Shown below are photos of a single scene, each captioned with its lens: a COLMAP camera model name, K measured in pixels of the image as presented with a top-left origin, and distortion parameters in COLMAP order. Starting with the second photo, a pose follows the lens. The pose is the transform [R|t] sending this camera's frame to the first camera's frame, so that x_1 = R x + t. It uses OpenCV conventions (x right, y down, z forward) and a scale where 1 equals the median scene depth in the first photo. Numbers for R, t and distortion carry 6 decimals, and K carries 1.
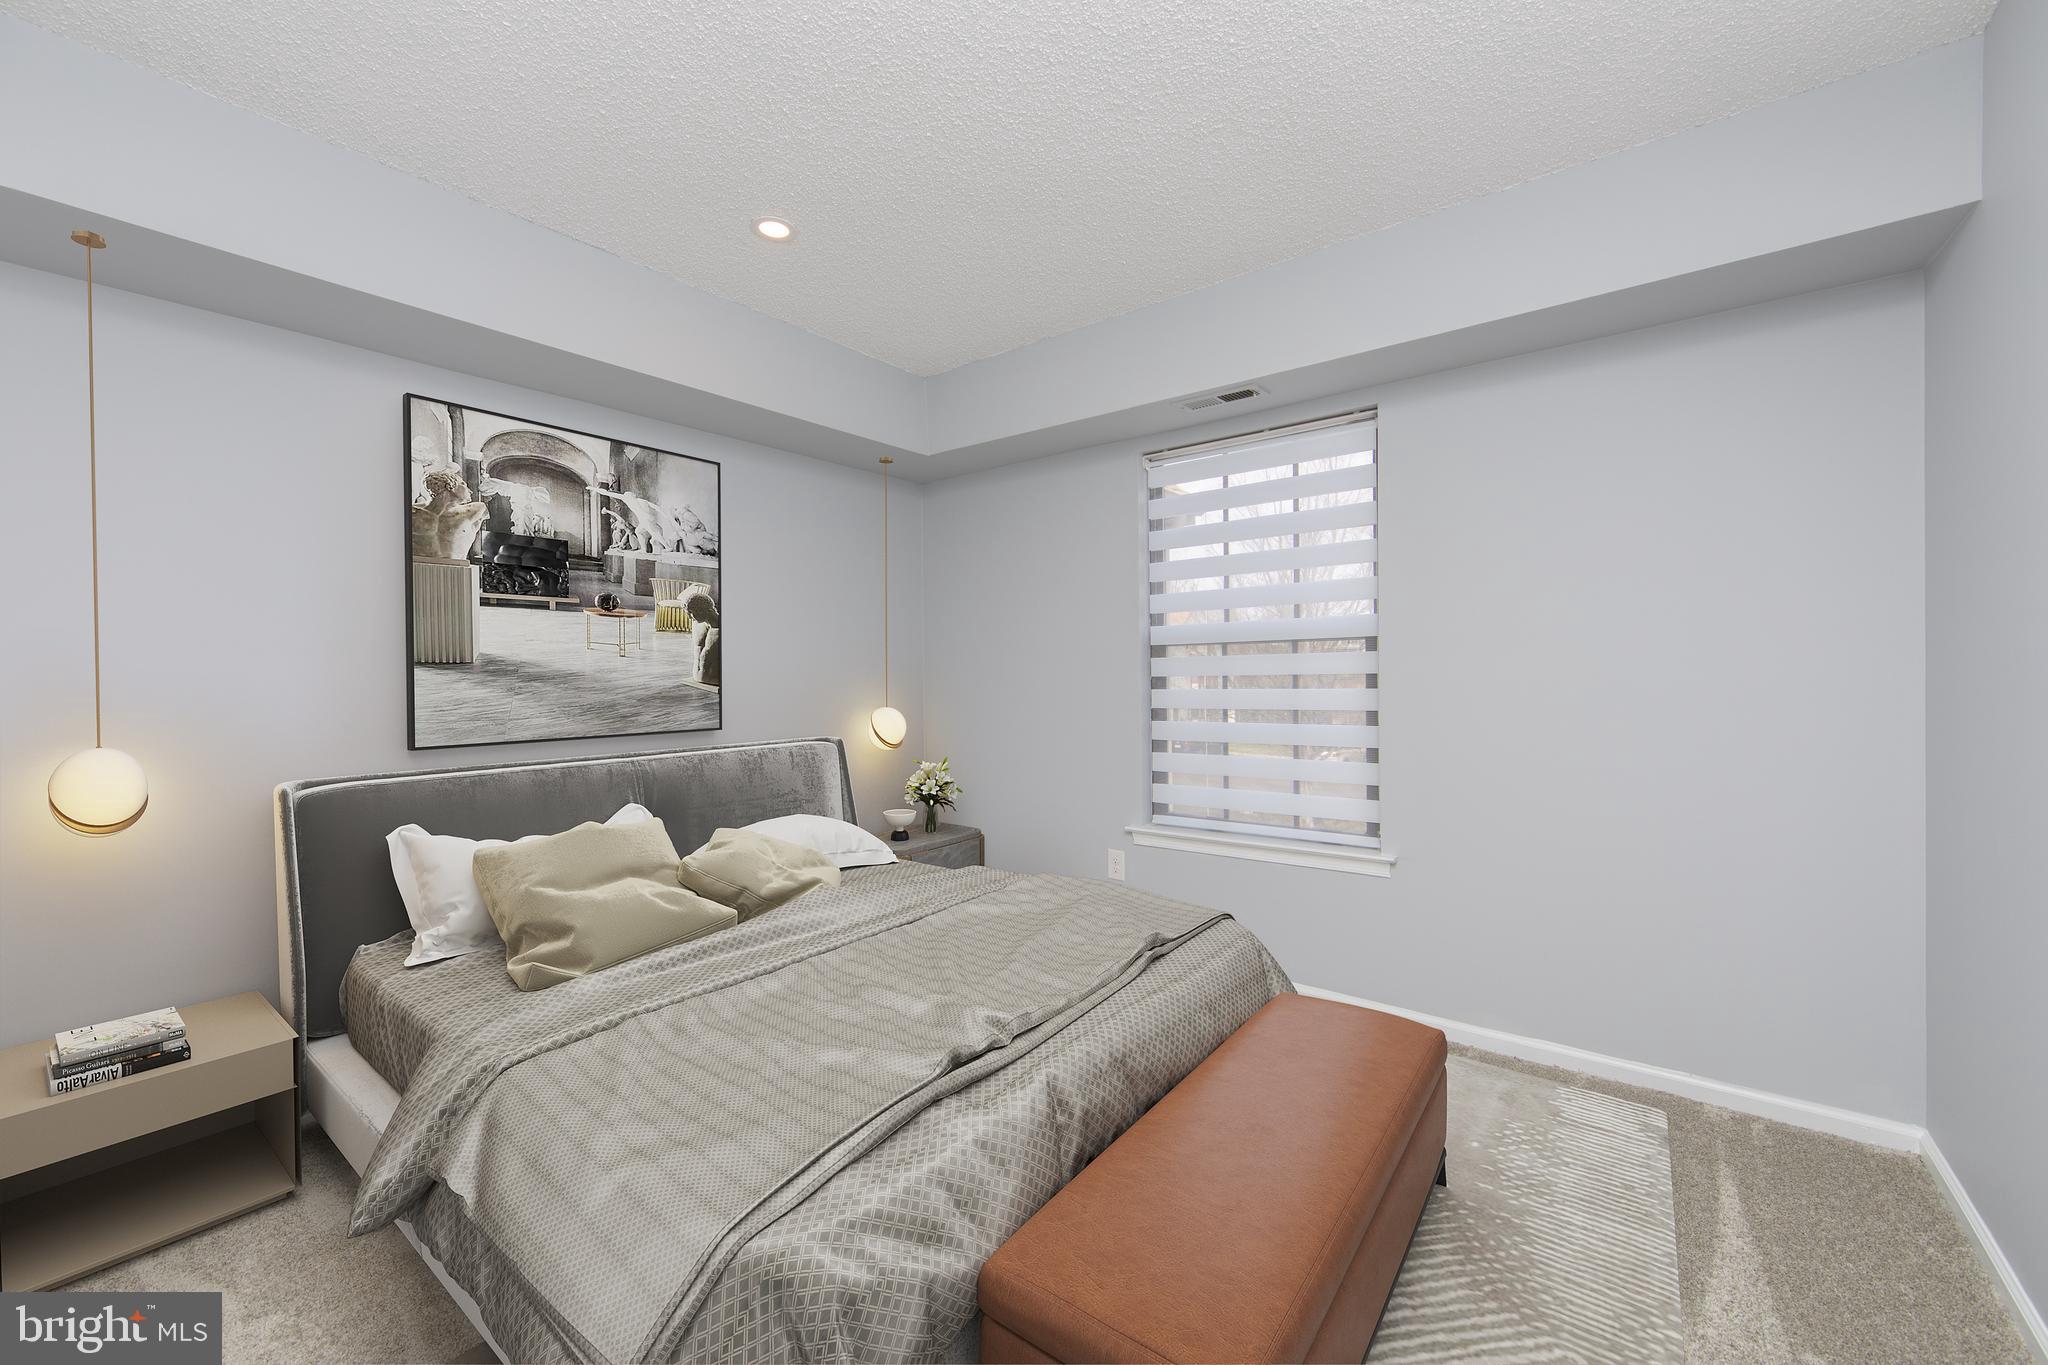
lens RADIAL K [[806.7, 0, 1032.3], [0, 806.7, 673.8], [0, 0, 1]] dist [-0.002560, -0.000716]
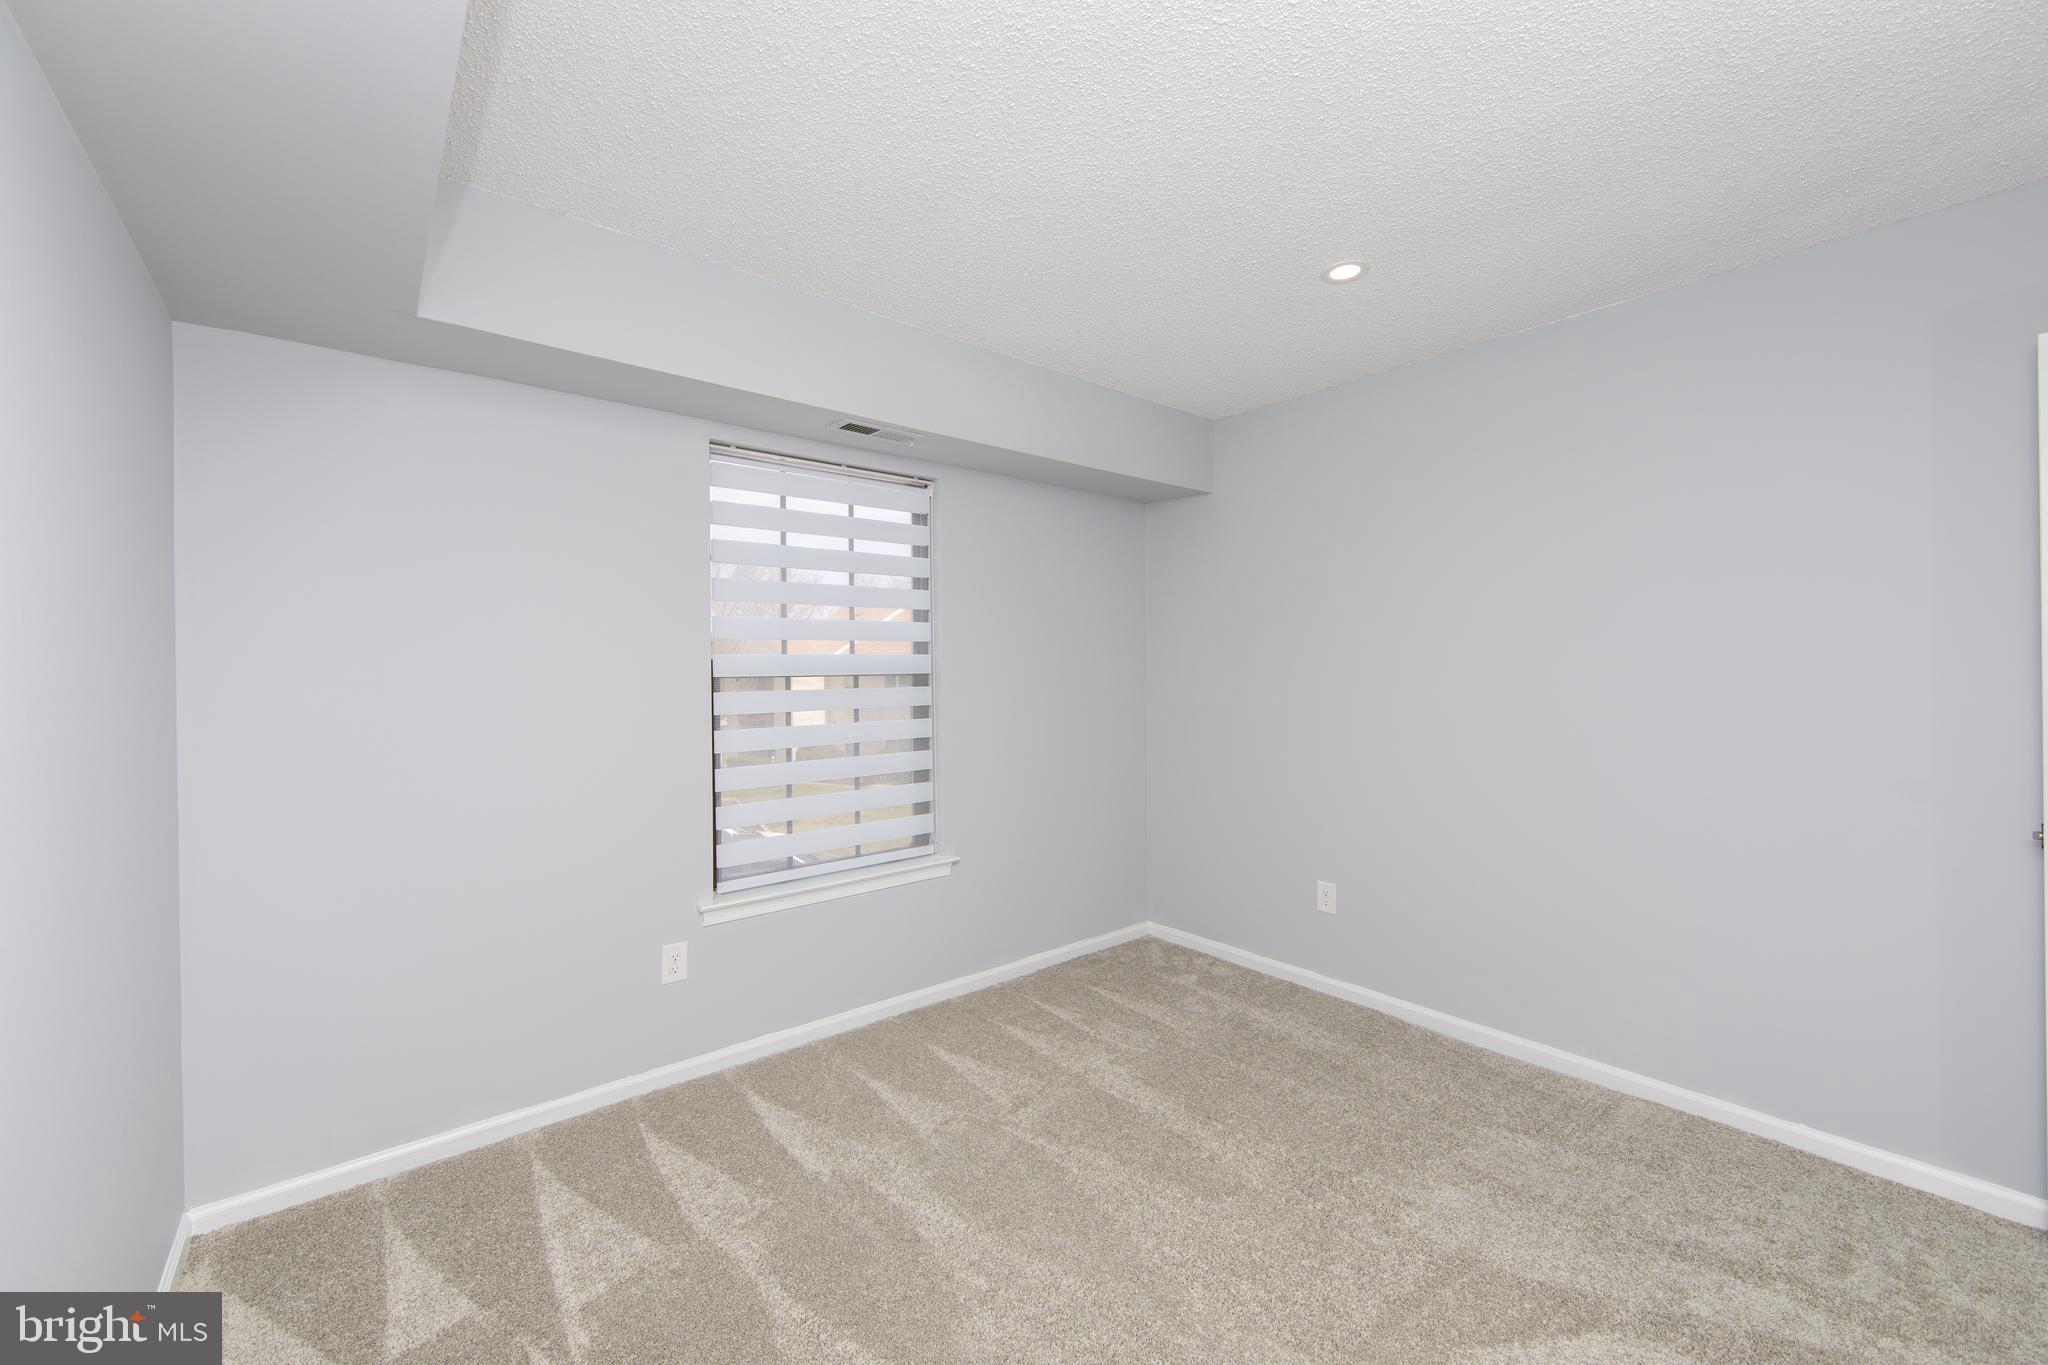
lens RADIAL K [[806.7, 0, 1034.3], [0, 806.7, 689.8], [0, 0, 1]] dist [-0.002560, -0.000716]
pose [[0.224084, 0.005961, 0.974552, -0.630217], [0.026116, 0.999585, -0.012119, -0.004127], [-0.974220, 0.028167, 0.223835, 0.544810]]
